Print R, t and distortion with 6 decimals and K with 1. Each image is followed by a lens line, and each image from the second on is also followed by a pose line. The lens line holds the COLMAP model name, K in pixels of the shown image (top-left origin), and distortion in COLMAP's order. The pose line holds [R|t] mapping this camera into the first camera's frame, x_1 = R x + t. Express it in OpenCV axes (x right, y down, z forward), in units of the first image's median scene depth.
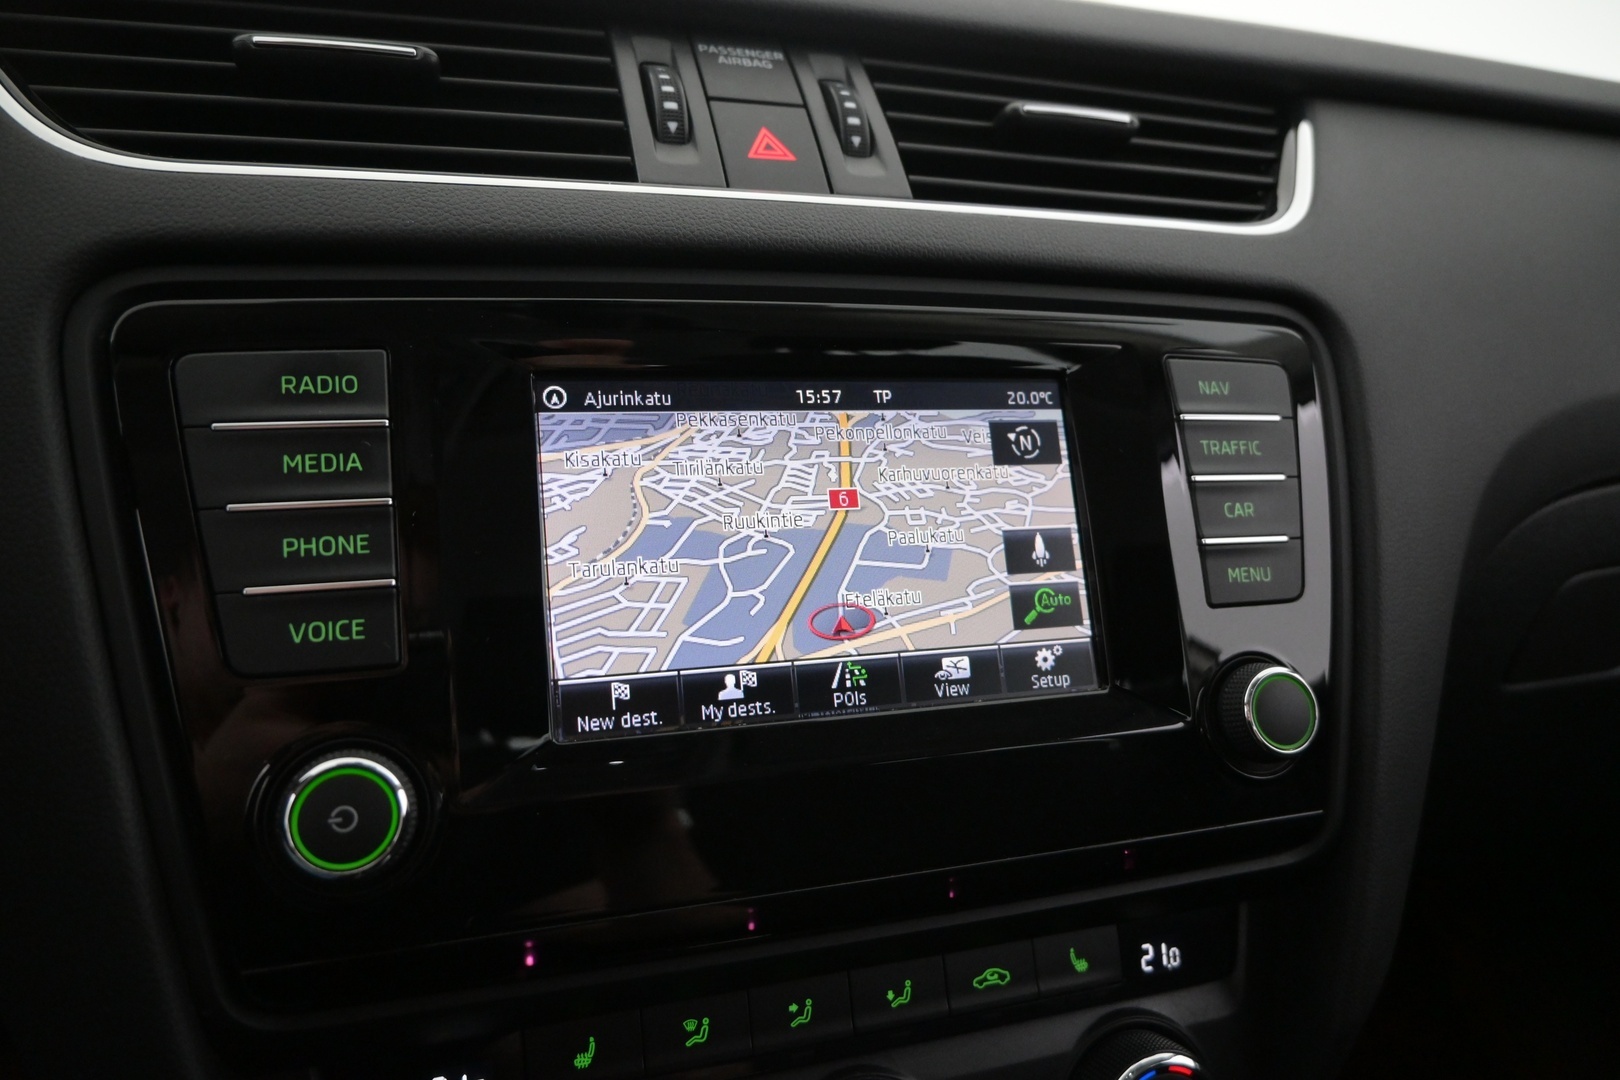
lens RADIAL K [[1108.4, 0, 810.6], [0, 1108.4, 542.8], [0, 0, 1]] dist [0.000367, -0.000547]
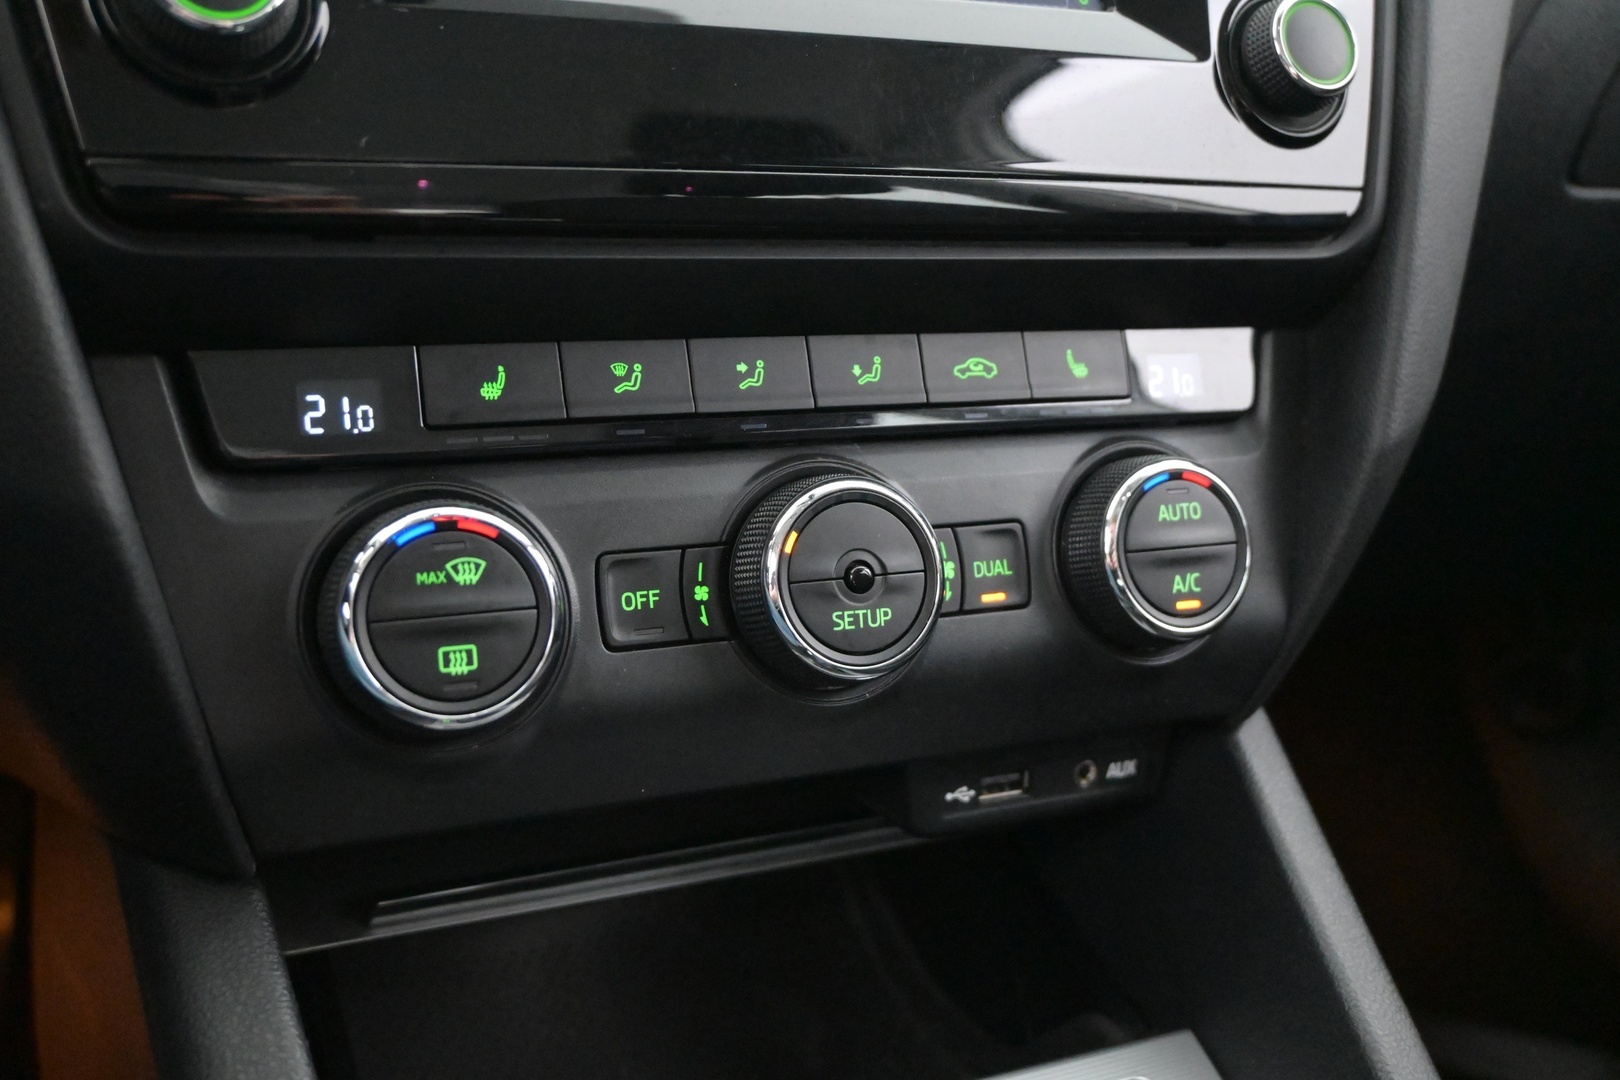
lens RADIAL K [[1585.9, 0, 814.0], [0, 1585.9, 538.6], [0, 0, 1]] dist [-0.004774, 0.000000]
pose [[0.994066, -0.013085, 0.107989, -0.086827], [0.007013, 0.998383, 0.056413, 0.458847], [-0.108552, -0.055321, 0.992550, -0.168765]]
